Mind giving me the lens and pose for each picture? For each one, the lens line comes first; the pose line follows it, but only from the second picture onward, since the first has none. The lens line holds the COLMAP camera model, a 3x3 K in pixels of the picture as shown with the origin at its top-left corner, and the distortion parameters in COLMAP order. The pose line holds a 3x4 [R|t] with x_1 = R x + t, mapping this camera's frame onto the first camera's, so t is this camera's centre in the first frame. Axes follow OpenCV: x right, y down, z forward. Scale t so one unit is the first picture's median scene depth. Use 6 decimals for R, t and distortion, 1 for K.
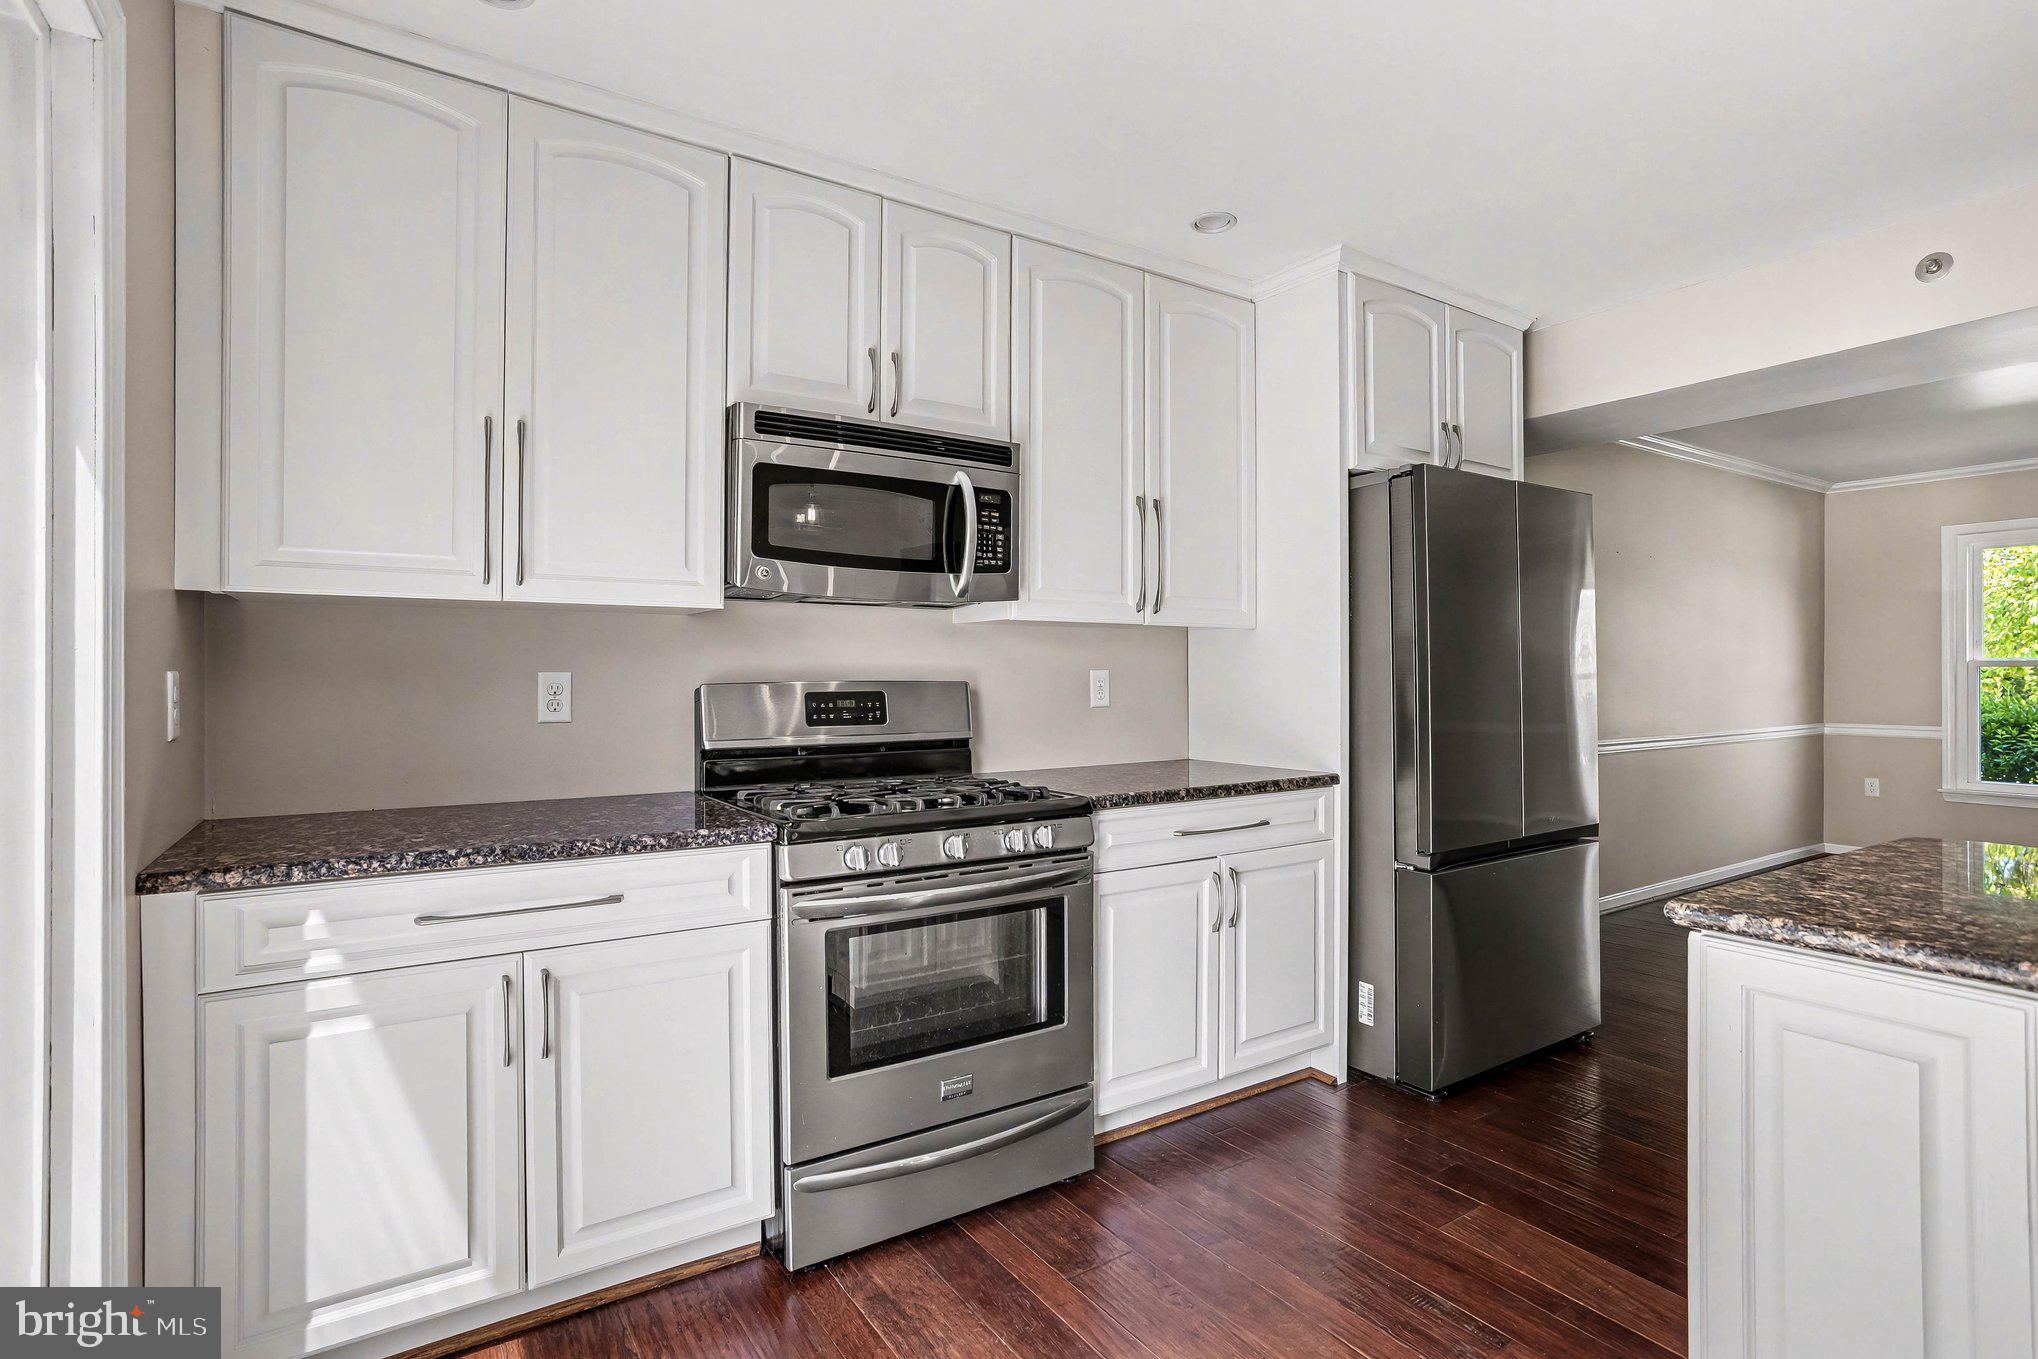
lens RADIAL K [[983.2, 0, 969.1], [0, 983.2, 674.8], [0, 0, 1]] dist [-0.019014, 0.007972]
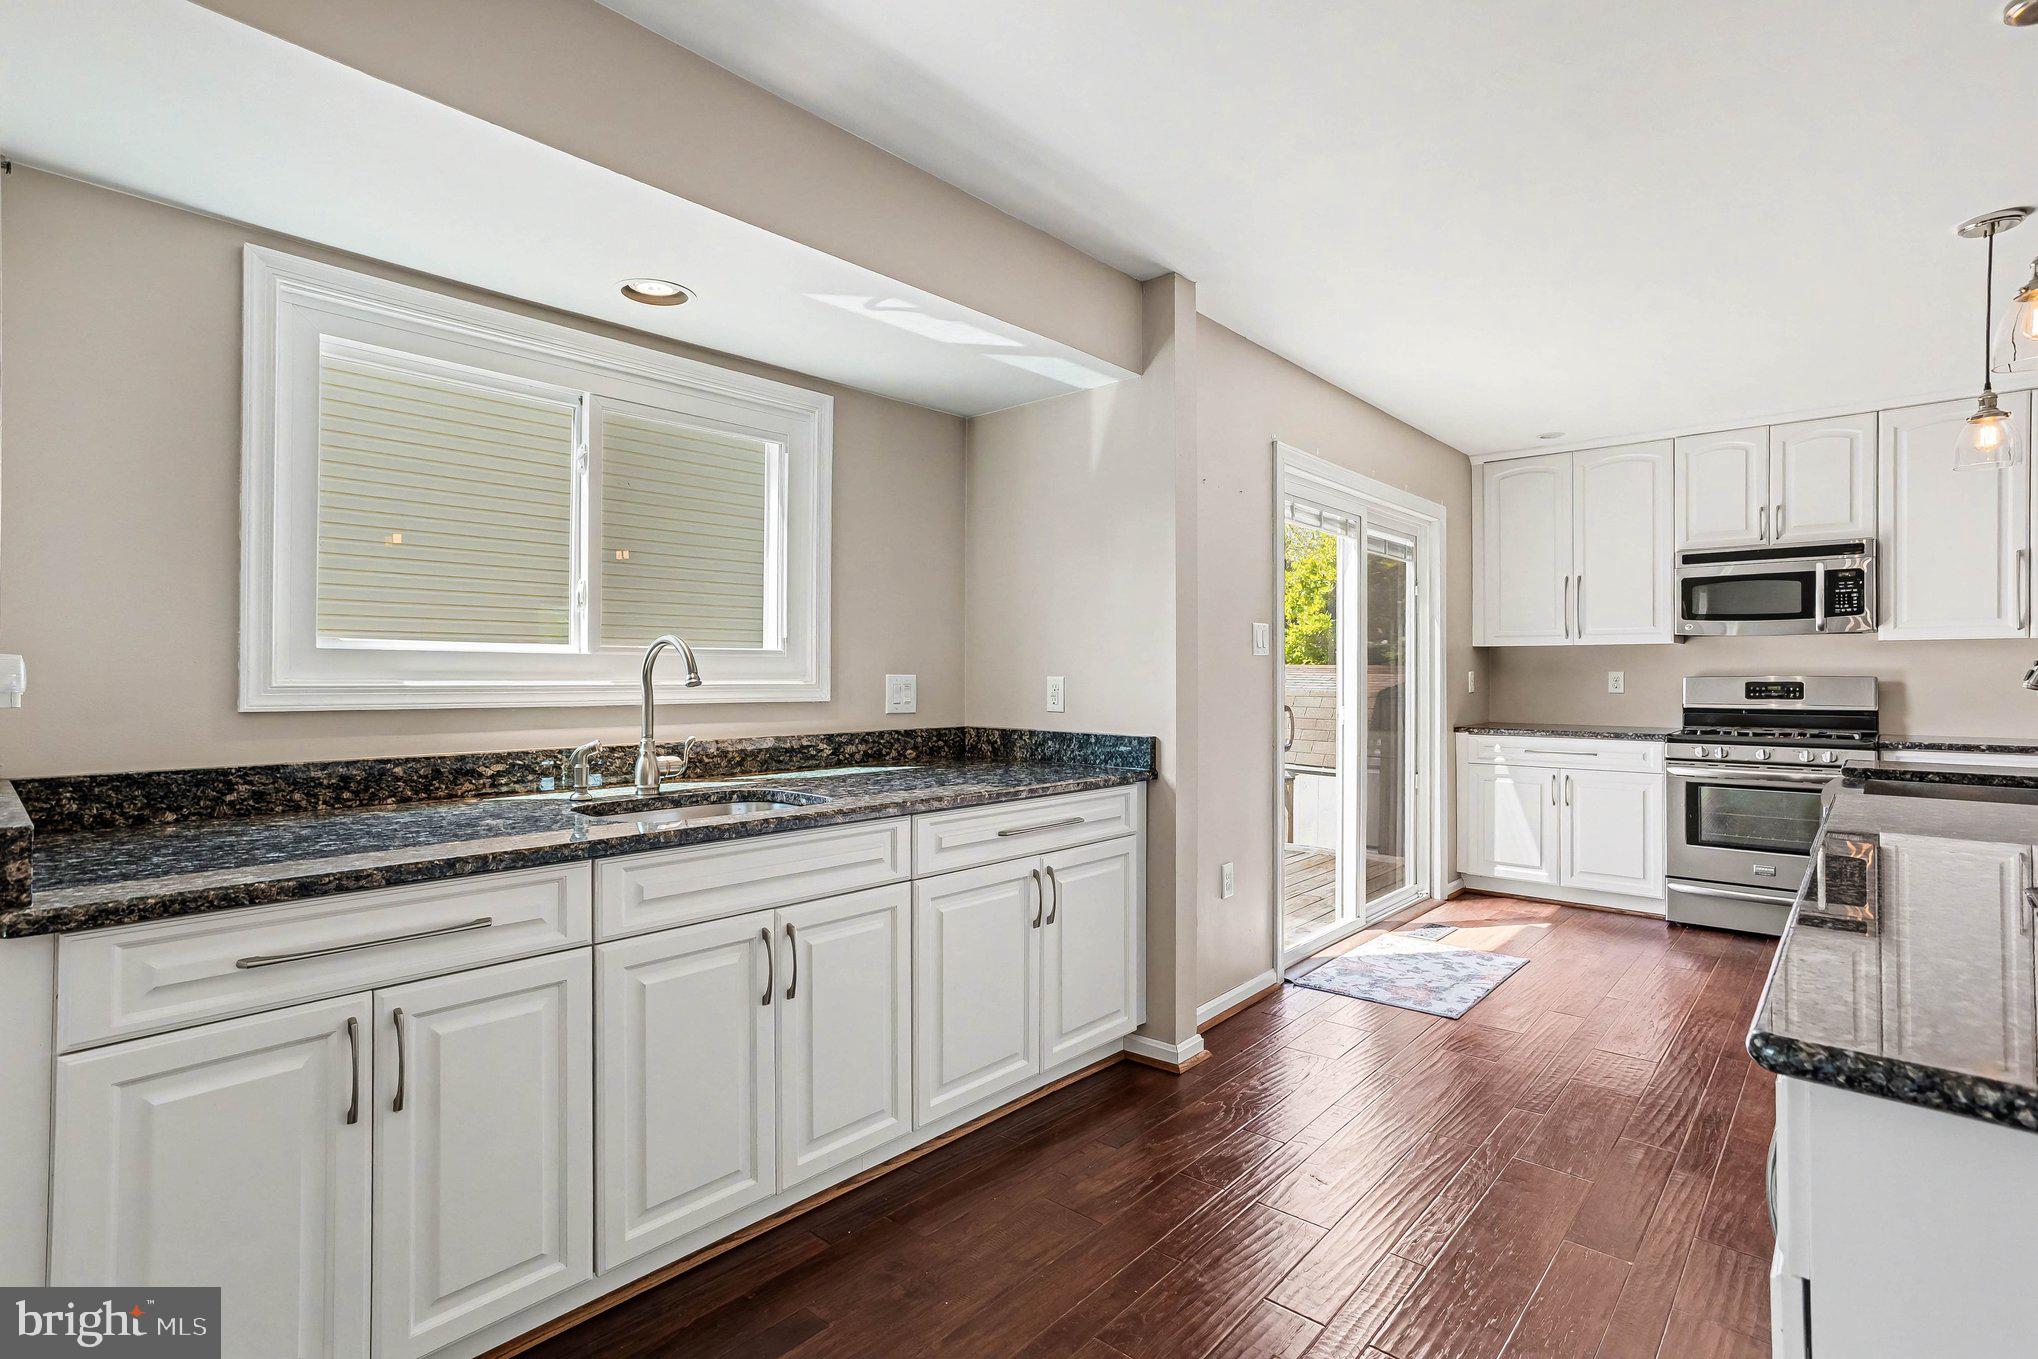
lens RADIAL K [[983.2, 0, 1022.4], [0, 983.2, 672.1], [0, 0, 1]] dist [-0.019014, 0.007972]
pose [[0.277034, 0.000914, -0.960860, 1.387789], [0.001544, 0.999998, 0.001397, -0.006513], [0.960859, -0.001871, 0.277032, -0.983780]]
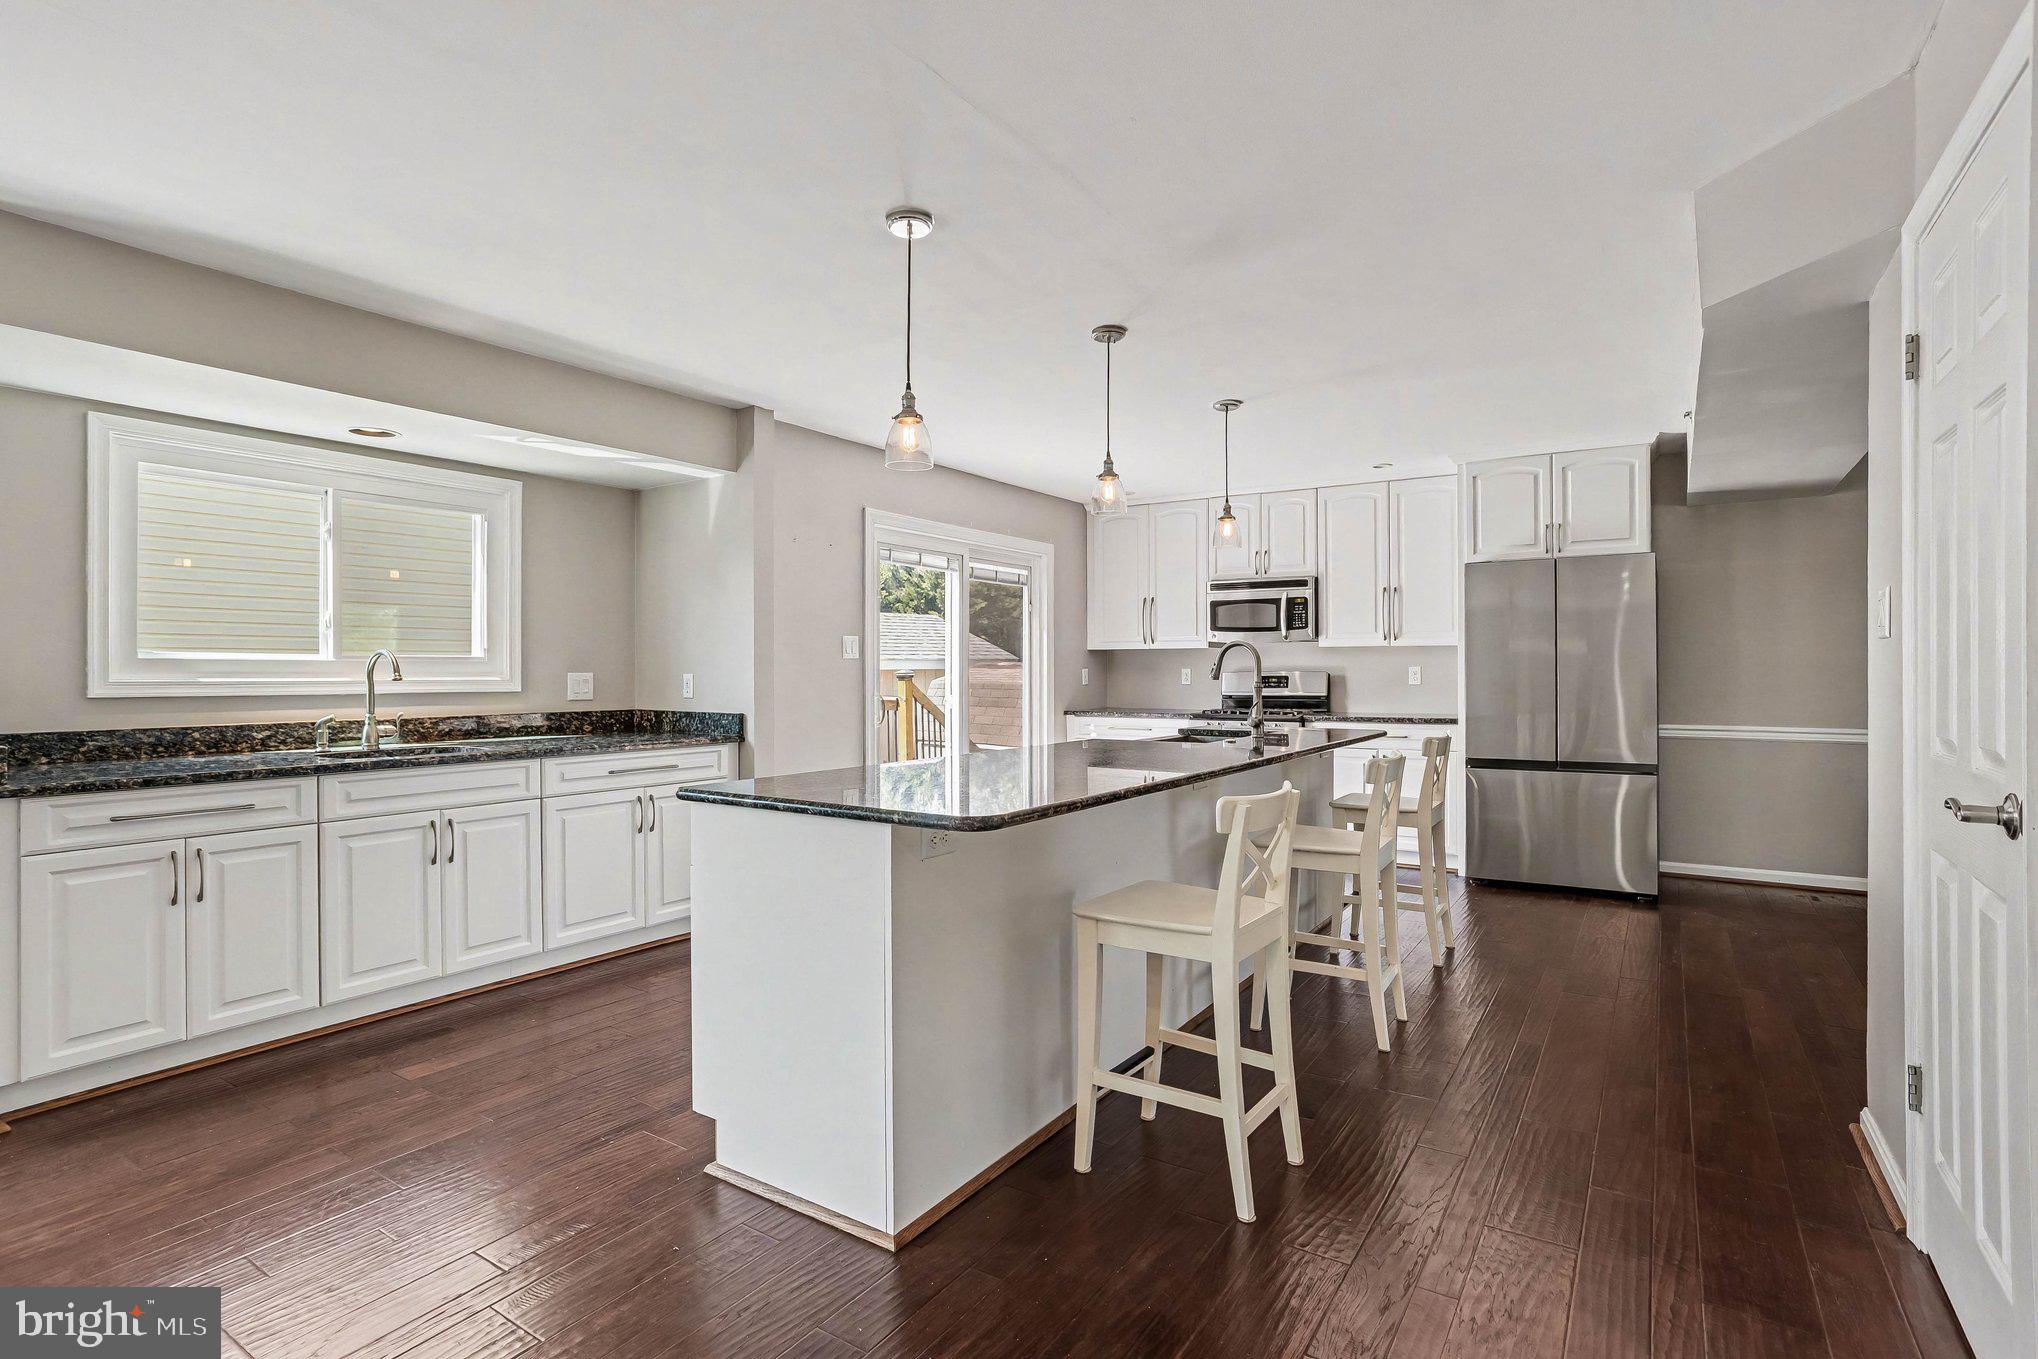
lens RADIAL K [[983.2, 0, 1022.6], [0, 983.2, 675.9], [0, 0, 1]] dist [-0.019014, 0.007972]
pose [[0.412839, 0.005883, -0.910785, 2.189433], [0.004698, 0.999952, 0.008588, -0.008109], [0.910792, -0.007824, 0.412791, -0.764789]]
